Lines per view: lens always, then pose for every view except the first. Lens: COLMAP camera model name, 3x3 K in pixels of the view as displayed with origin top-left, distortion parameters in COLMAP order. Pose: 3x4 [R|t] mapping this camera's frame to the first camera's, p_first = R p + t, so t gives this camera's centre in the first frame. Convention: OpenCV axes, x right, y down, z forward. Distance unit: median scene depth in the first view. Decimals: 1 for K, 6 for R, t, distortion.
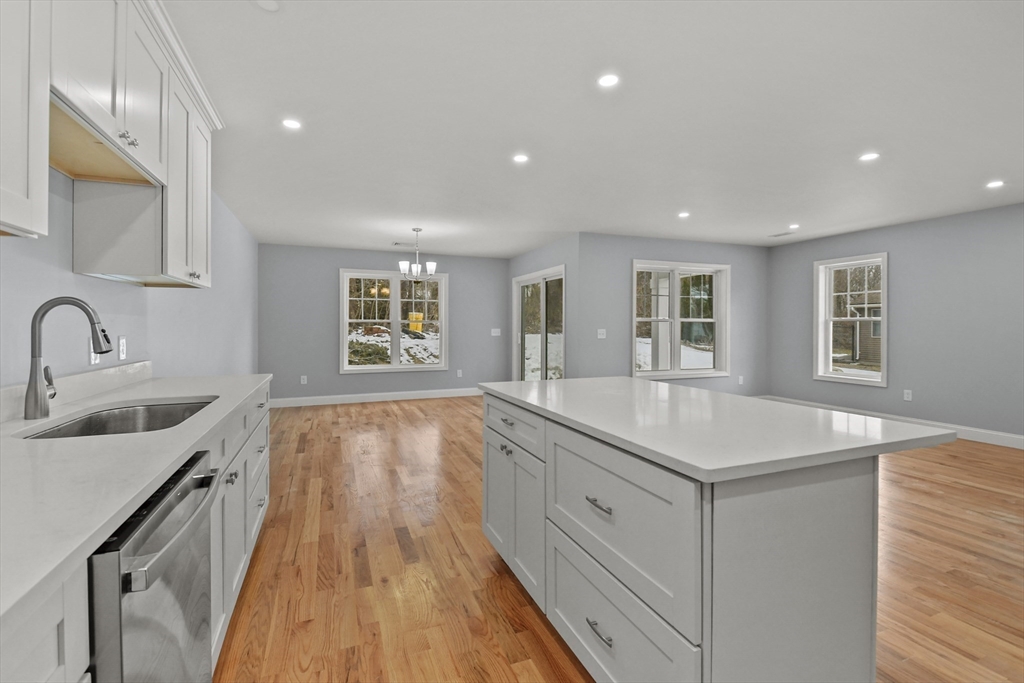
lens RADIAL K [[446.5, 0, 509.0], [0, 446.5, 328.2], [0, 0, 1]] dist [0.013270, -0.004581]
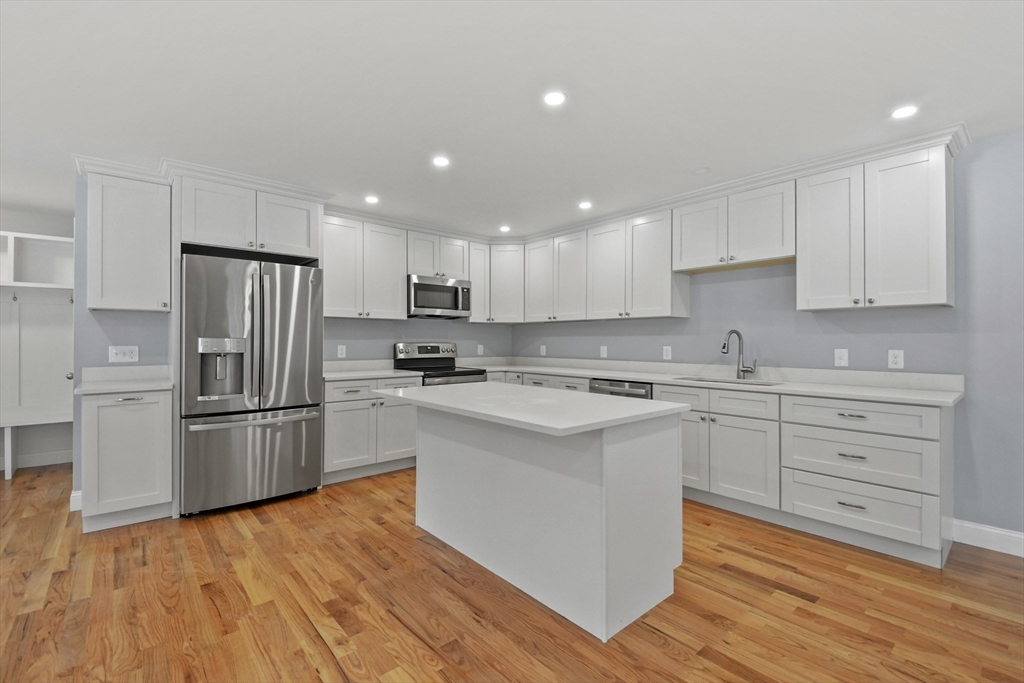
lens RADIAL K [[446.5, 0, 504.5], [0, 446.5, 340.7], [0, 0, 1]] dist [0.013270, -0.004581]
pose [[-0.948058, -0.005770, -0.318044, 0.450879], [-0.006572, 0.999977, 0.001447, -0.003511], [0.318029, 0.003462, -0.948075, 1.348793]]
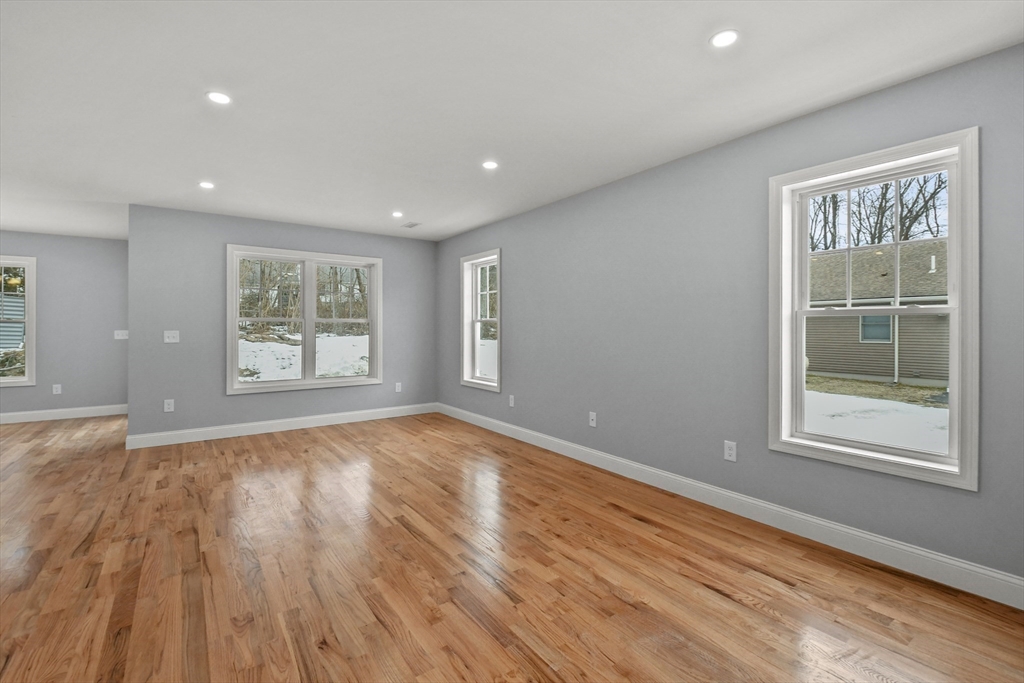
lens RADIAL K [[446.5, 0, 505.9], [0, 446.5, 326.1], [0, 0, 1]] dist [0.013270, -0.004581]
pose [[0.971187, 0.001310, 0.238315, 0.556719], [0.000799, 0.999961, -0.008749, 0.001480], [-0.238317, 0.008687, 0.971149, 0.086207]]
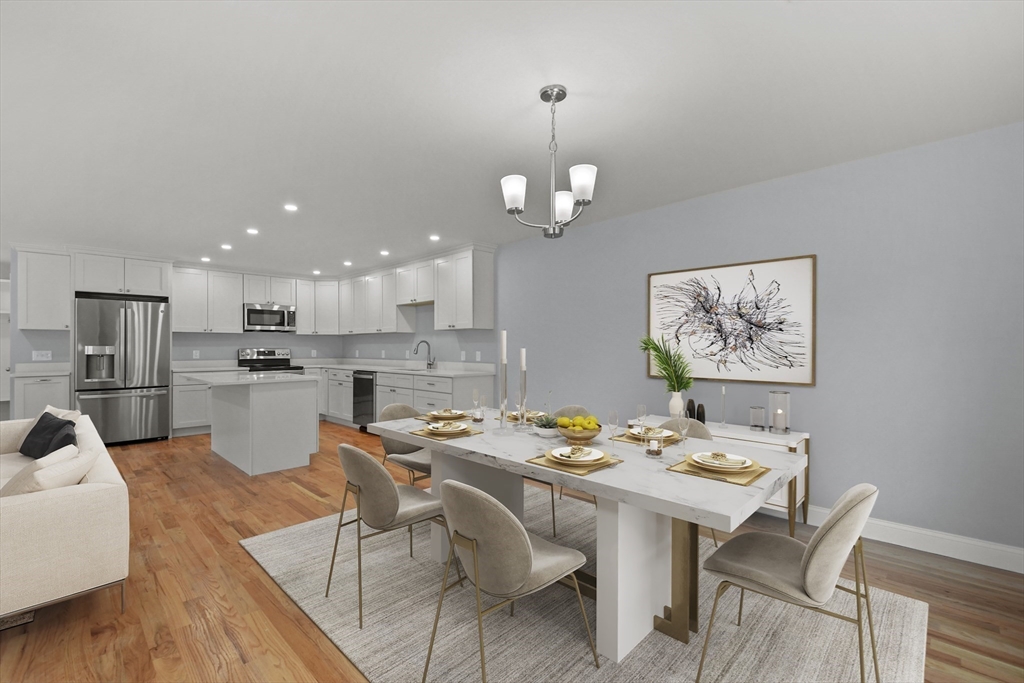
lens RADIAL K [[446.5, 0, 496.9], [0, 446.5, 348.7], [0, 0, 1]] dist [0.013270, -0.004581]
pose [[-0.929281, -0.000280, -0.369372, -0.048300], [-0.002783, 0.999977, 0.006241, -0.008831], [0.369362, 0.006828, -0.929260, 2.373958]]
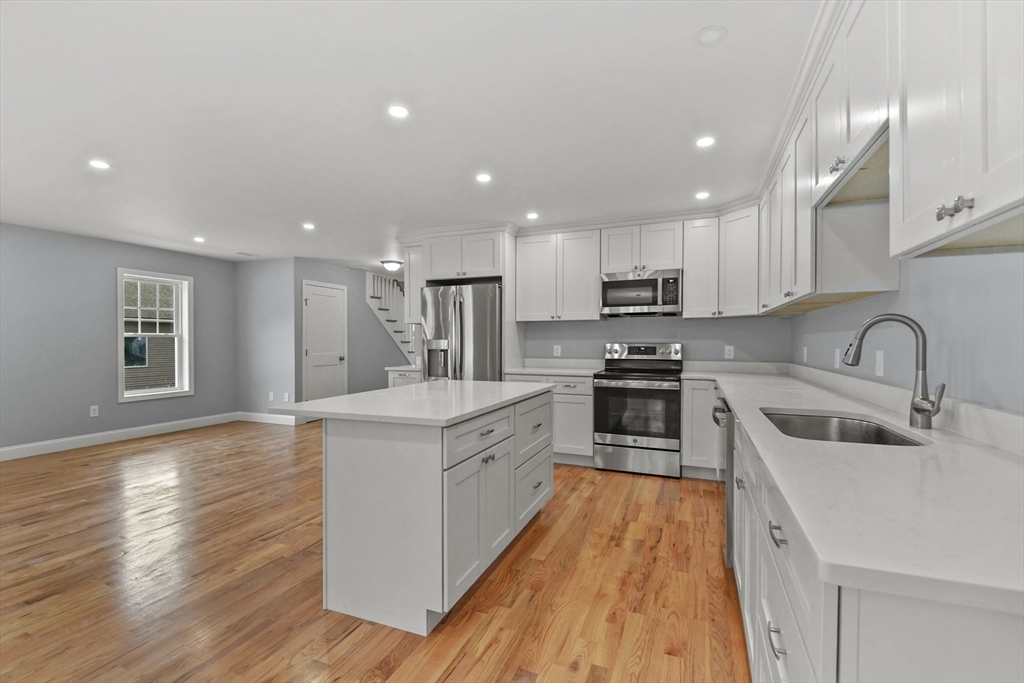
lens RADIAL K [[446.5, 0, 514.9], [0, 446.5, 351.4], [0, 0, 1]] dist [0.013270, -0.004581]
pose [[-0.721681, -0.014311, 0.692078, -0.502391], [0.003987, 0.999684, 0.024829, -0.002032], [-0.692215, 0.020677, -0.721395, 1.112142]]
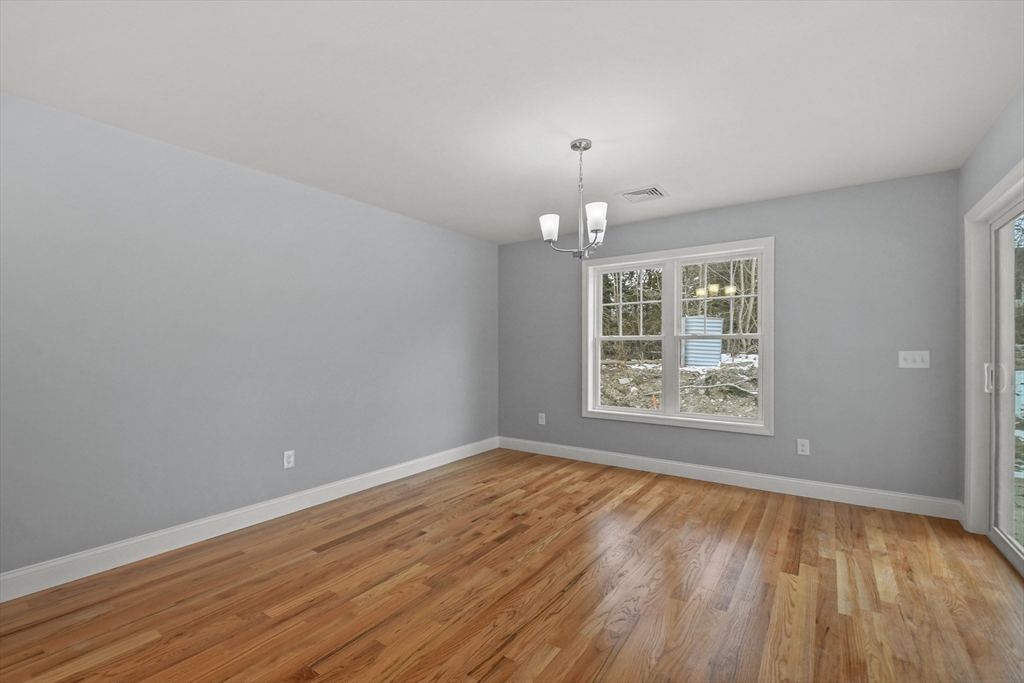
lens RADIAL K [[446.5, 0, 508.9], [0, 446.5, 344.8], [0, 0, 1]] dist [0.013270, -0.004581]
pose [[0.548794, -0.005383, -0.835940, 0.137908], [-0.003023, 0.999960, -0.008424, 0.000527], [0.835952, 0.007150, 0.548756, 0.602525]]
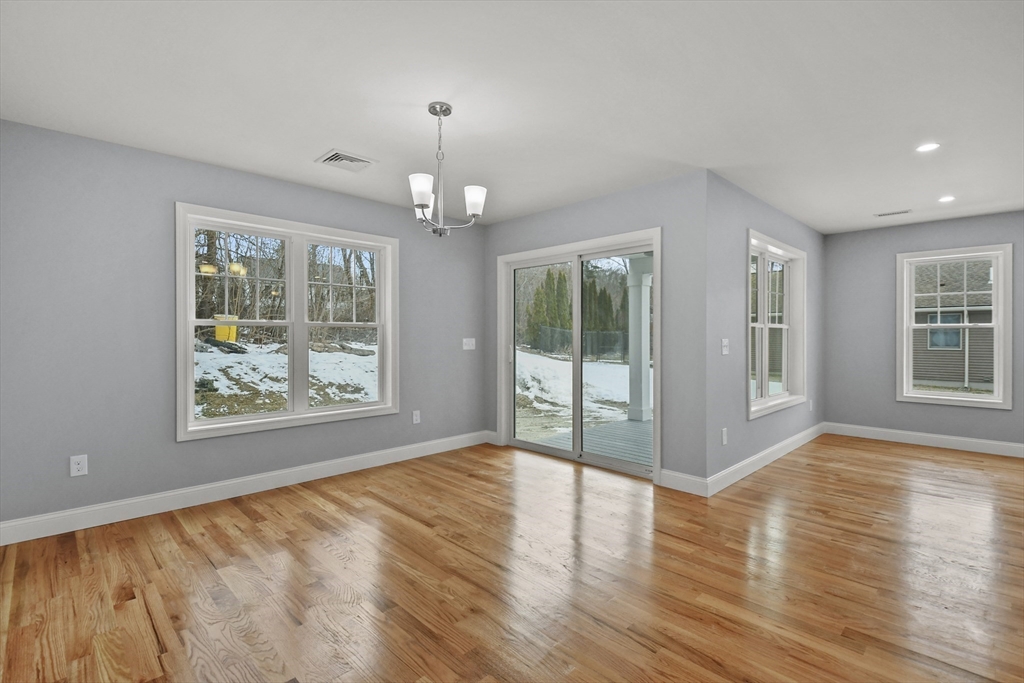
lens RADIAL K [[474.4, 0, 505.6], [0, 474.4, 338.7], [0, 0, 1]] dist [0.007780, -0.002159]
pose [[0.921163, -0.002099, 0.389170, -0.295497], [0.000749, 0.999993, 0.003621, -0.000386], [-0.389175, -0.003044, 0.921159, 0.495319]]
